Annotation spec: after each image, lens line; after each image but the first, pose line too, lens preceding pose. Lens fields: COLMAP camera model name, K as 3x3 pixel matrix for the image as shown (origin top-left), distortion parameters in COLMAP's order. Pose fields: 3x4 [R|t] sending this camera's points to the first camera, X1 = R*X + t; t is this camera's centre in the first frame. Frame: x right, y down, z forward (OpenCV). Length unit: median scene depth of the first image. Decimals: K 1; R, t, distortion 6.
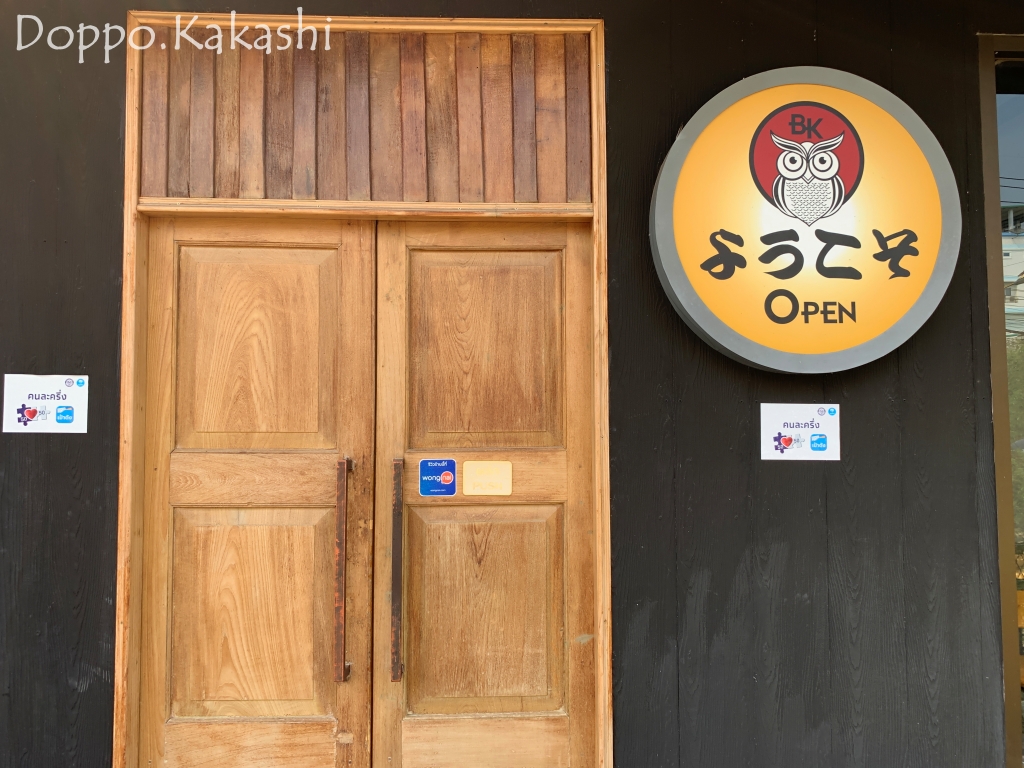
lens RADIAL K [[778.2, 0, 512.3], [0, 778.2, 385.5], [0, 0, 1]] dist [0.030980, -0.056646]
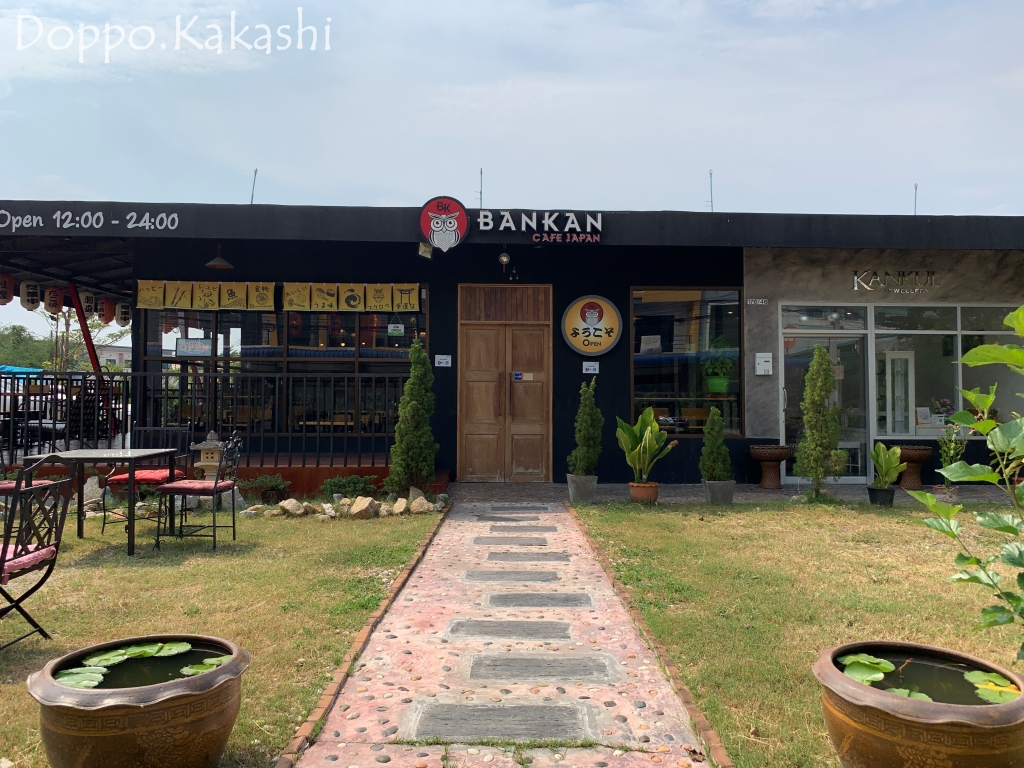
lens RADIAL K [[778.2, 0, 514.3], [0, 778.2, 381.0], [0, 0, 1]] dist [0.030980, -0.056646]
pose [[0.998633, 0.007625, -0.051718, 0.138965], [-0.006112, 0.999551, 0.029348, 0.001768], [0.051918, -0.028992, 0.998230, -4.021944]]
